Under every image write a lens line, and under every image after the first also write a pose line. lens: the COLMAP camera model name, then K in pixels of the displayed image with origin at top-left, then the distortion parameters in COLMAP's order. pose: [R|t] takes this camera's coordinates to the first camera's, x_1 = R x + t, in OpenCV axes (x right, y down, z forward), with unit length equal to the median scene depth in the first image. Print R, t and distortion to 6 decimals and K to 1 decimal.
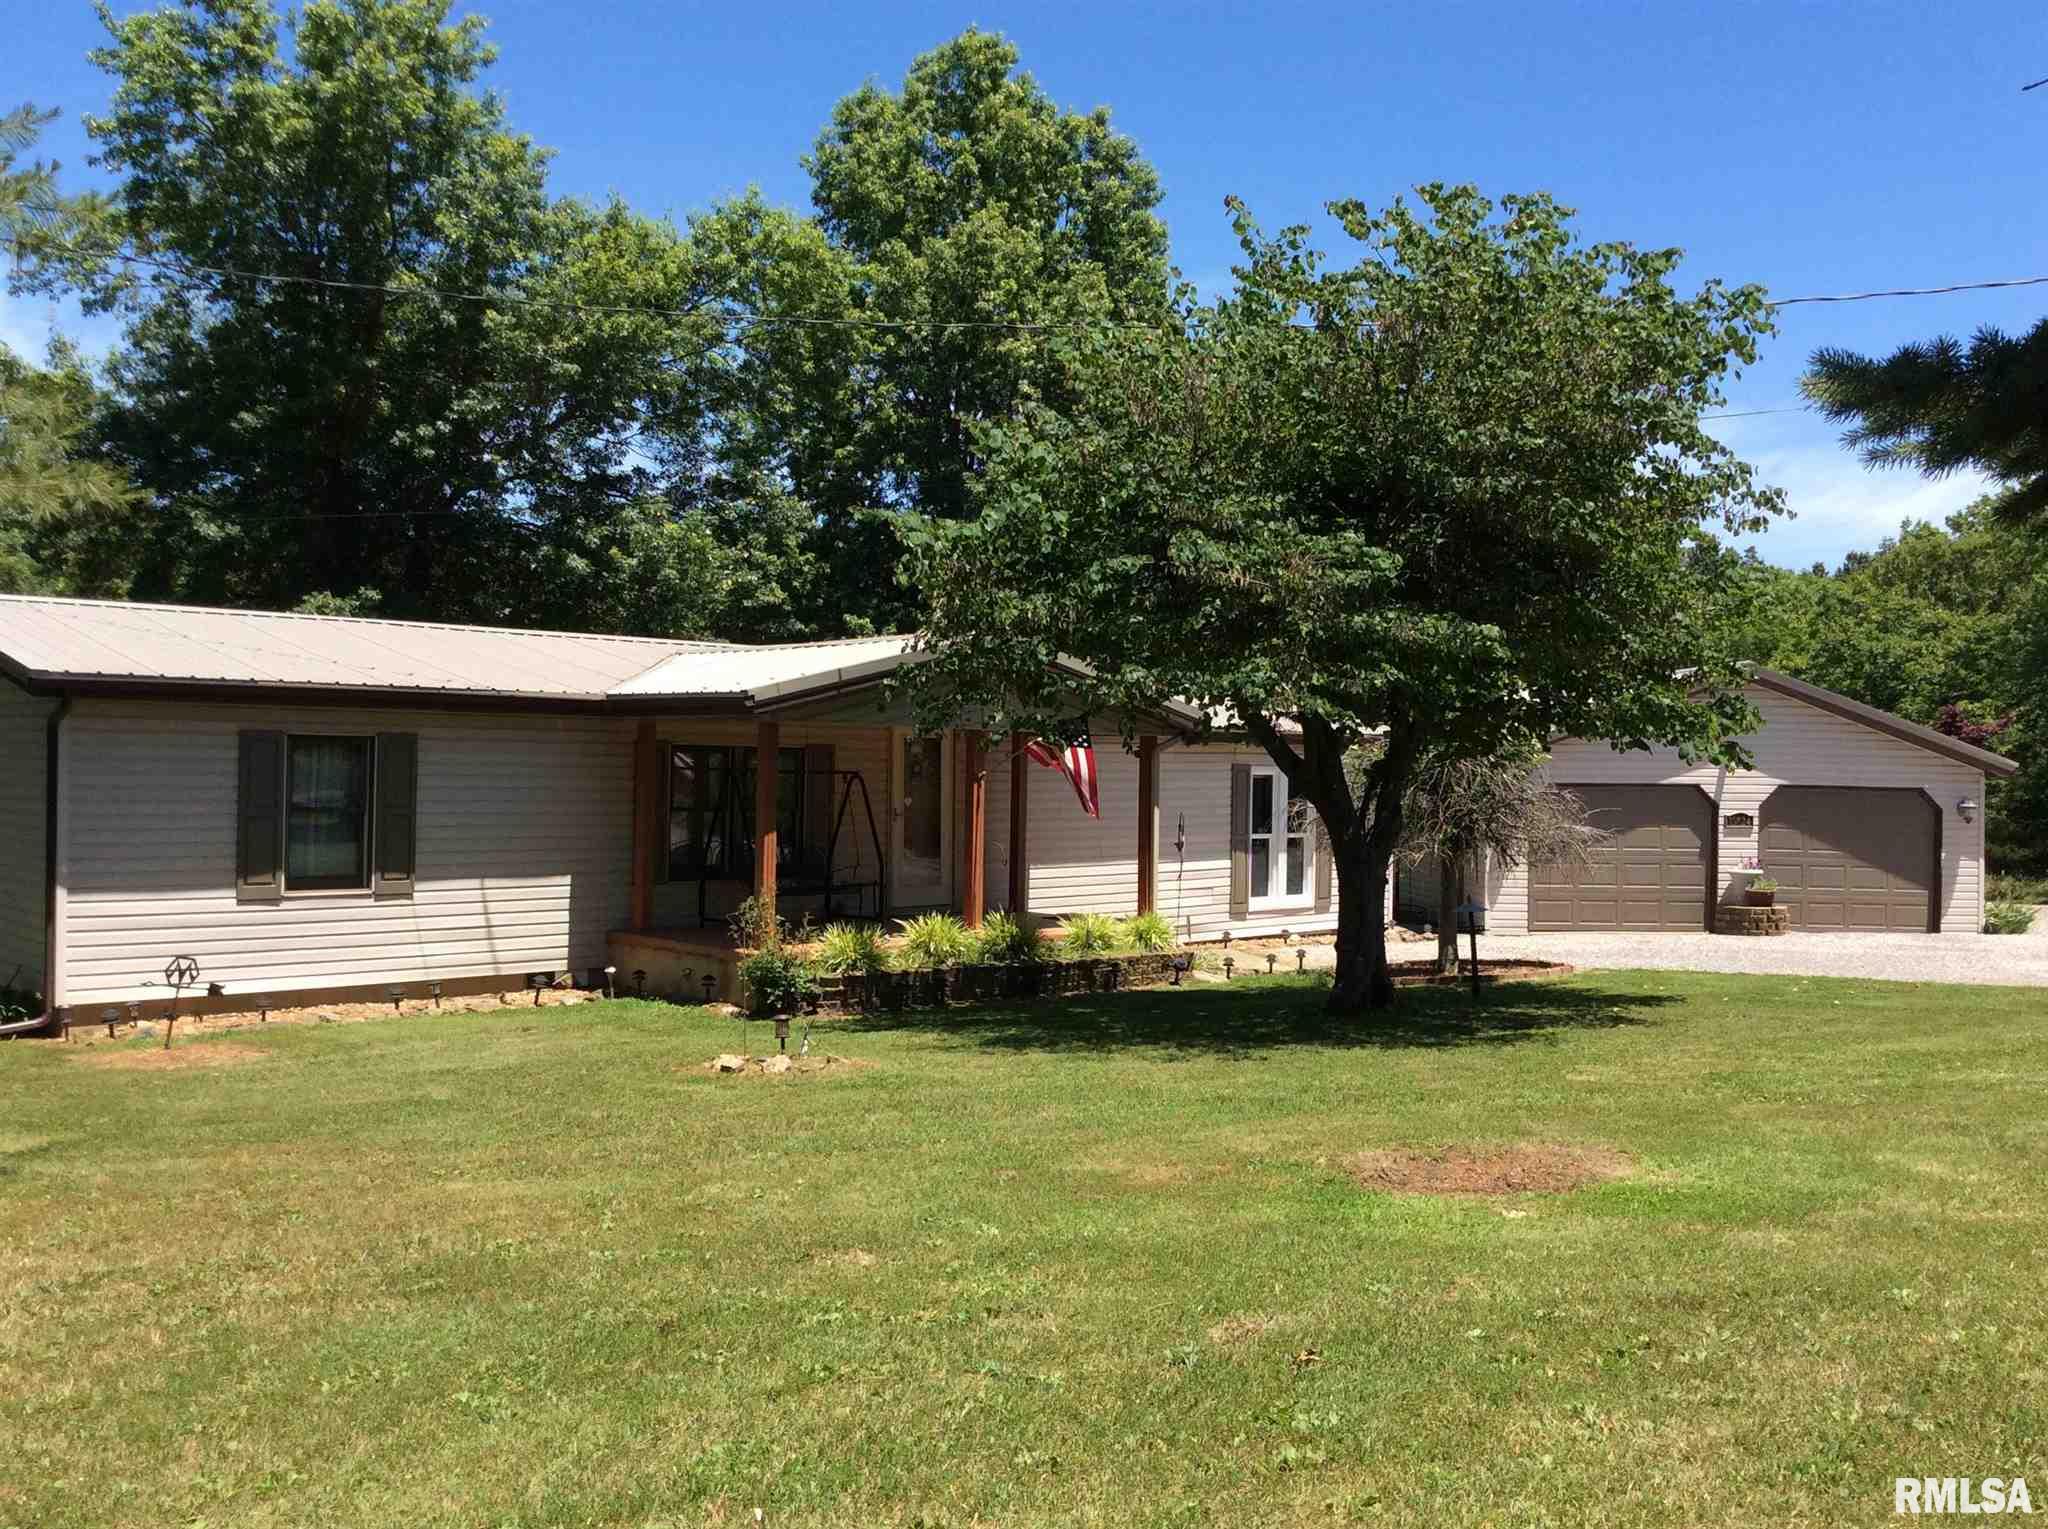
lens RADIAL K [[2045.0, 0, 1024.0], [0, 2045.0, 764.5], [0, 0, 1]] dist [0.055794, -0.139408]
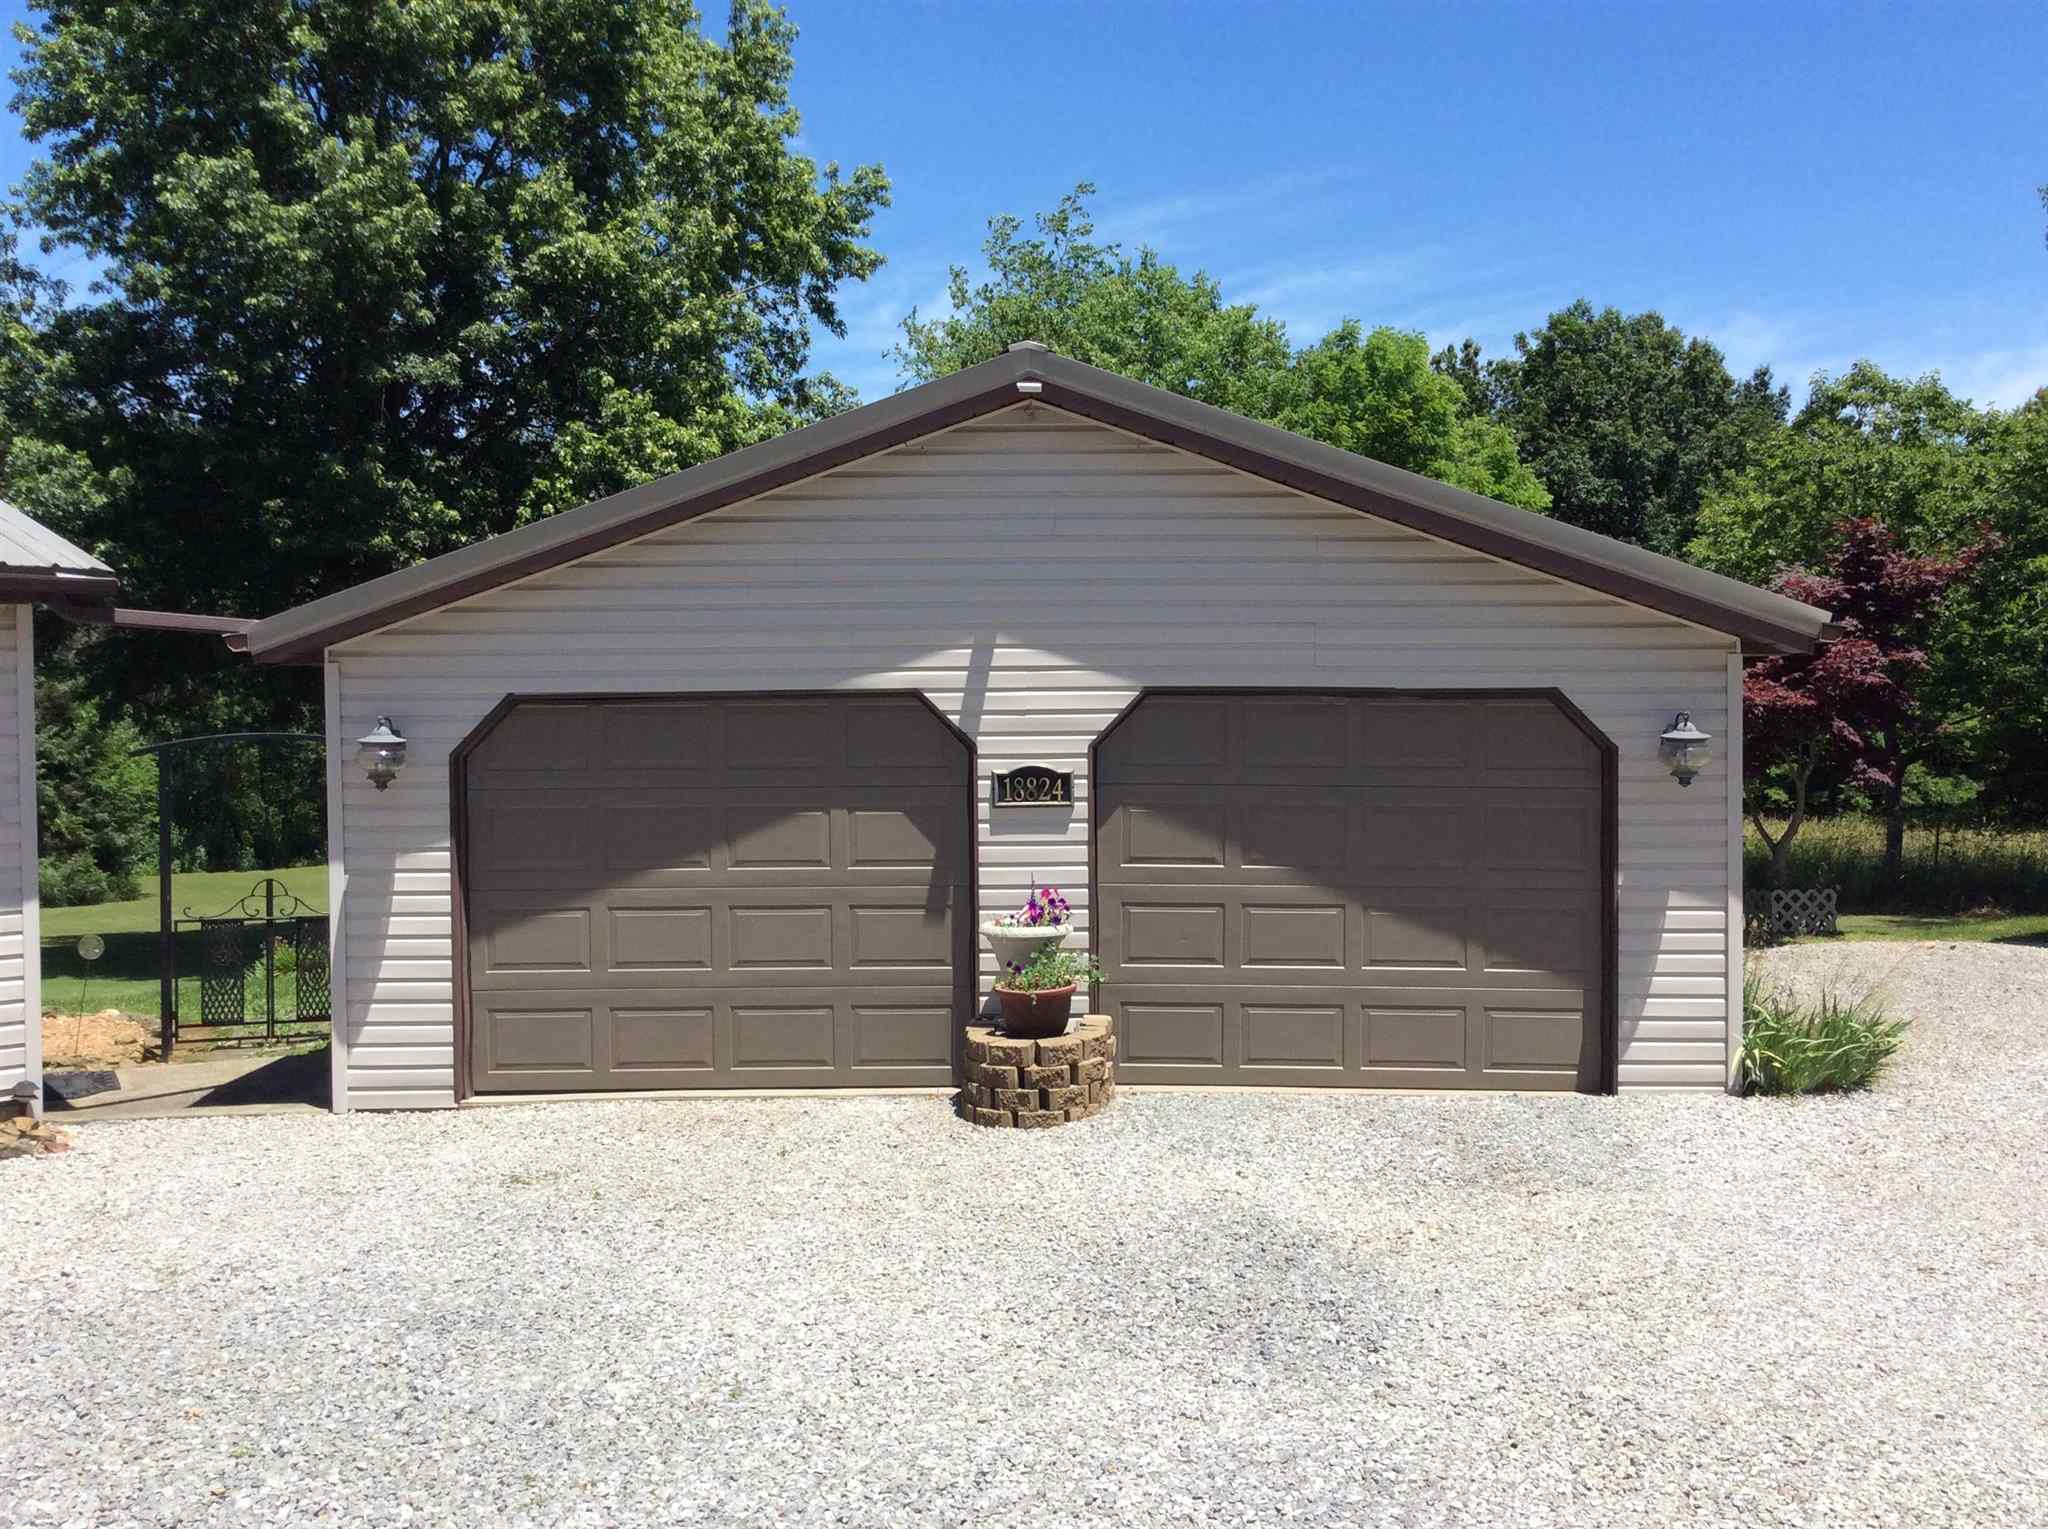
lens RADIAL K [[1946.8, 0, 1024.0], [0, 1946.8, 764.5], [0, 0, 1]] dist [0.025411, -0.011836]
pose [[0.993694, -0.020137, -0.110303, 0.409416], [0.022046, 0.999627, 0.016110, 0.018768], [0.109938, -0.018440, 0.993767, 0.699072]]
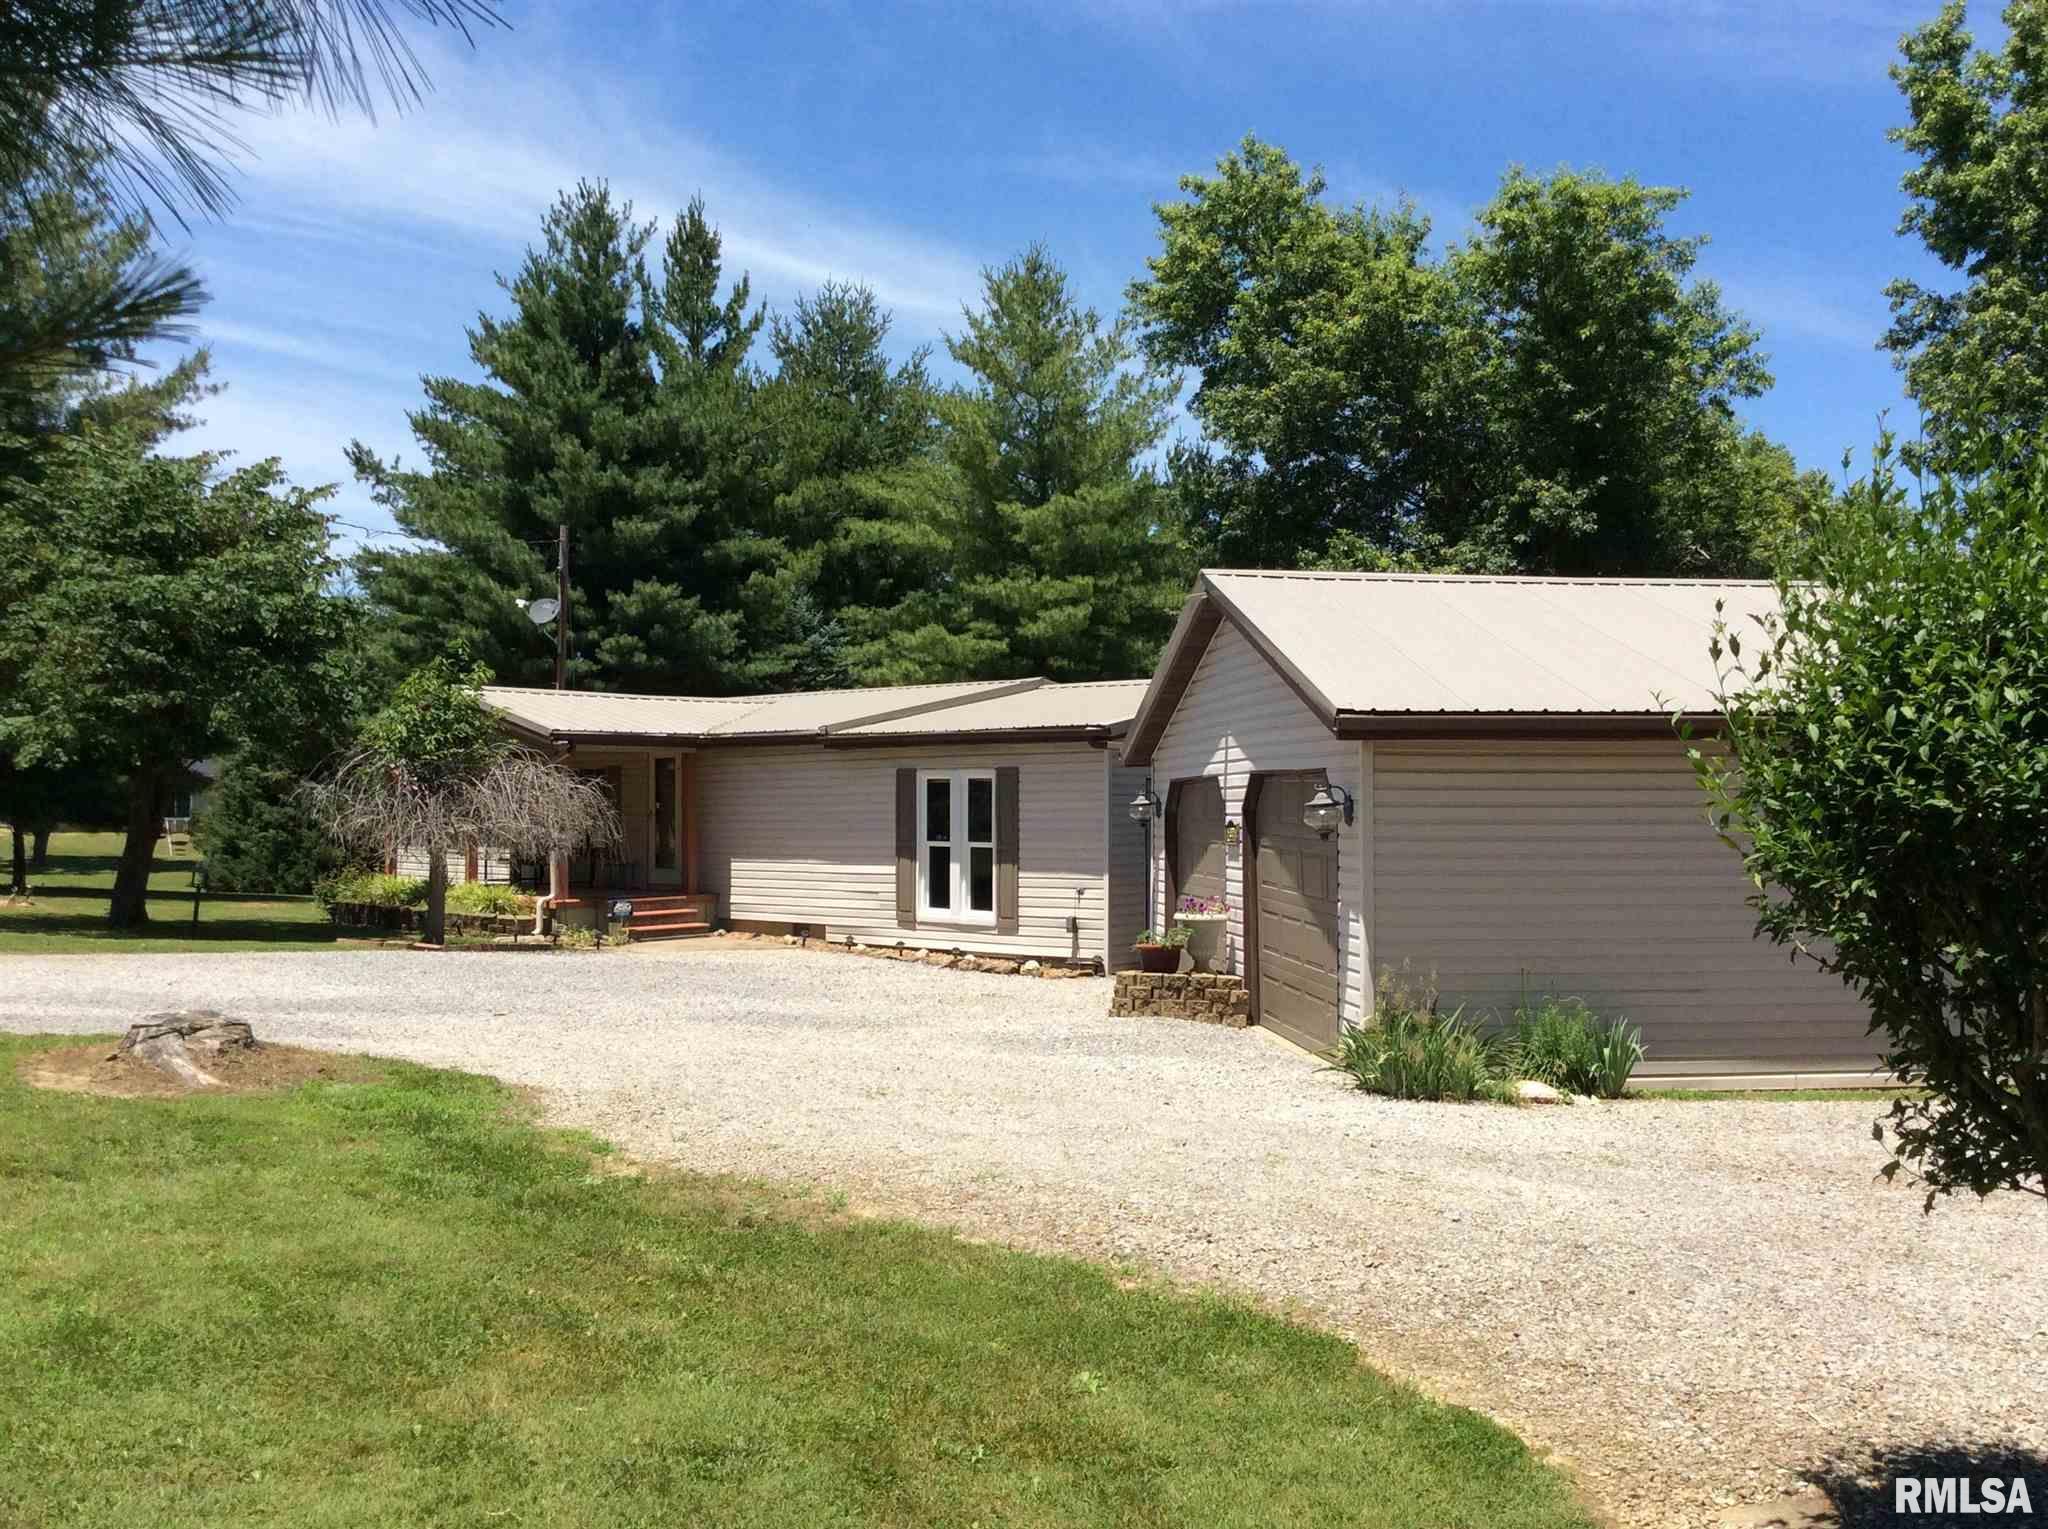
lens RADIAL K [[1824.9, 0, 1024.0], [0, 1824.9, 764.5], [0, 0, 1]] dist [-0.009286, -0.010630]
pose [[0.047845, -0.039016, -0.998092, 0.932534], [-0.009641, 0.999172, -0.039520, 0.030650], [0.998808, 0.011514, 0.047429, 0.973355]]
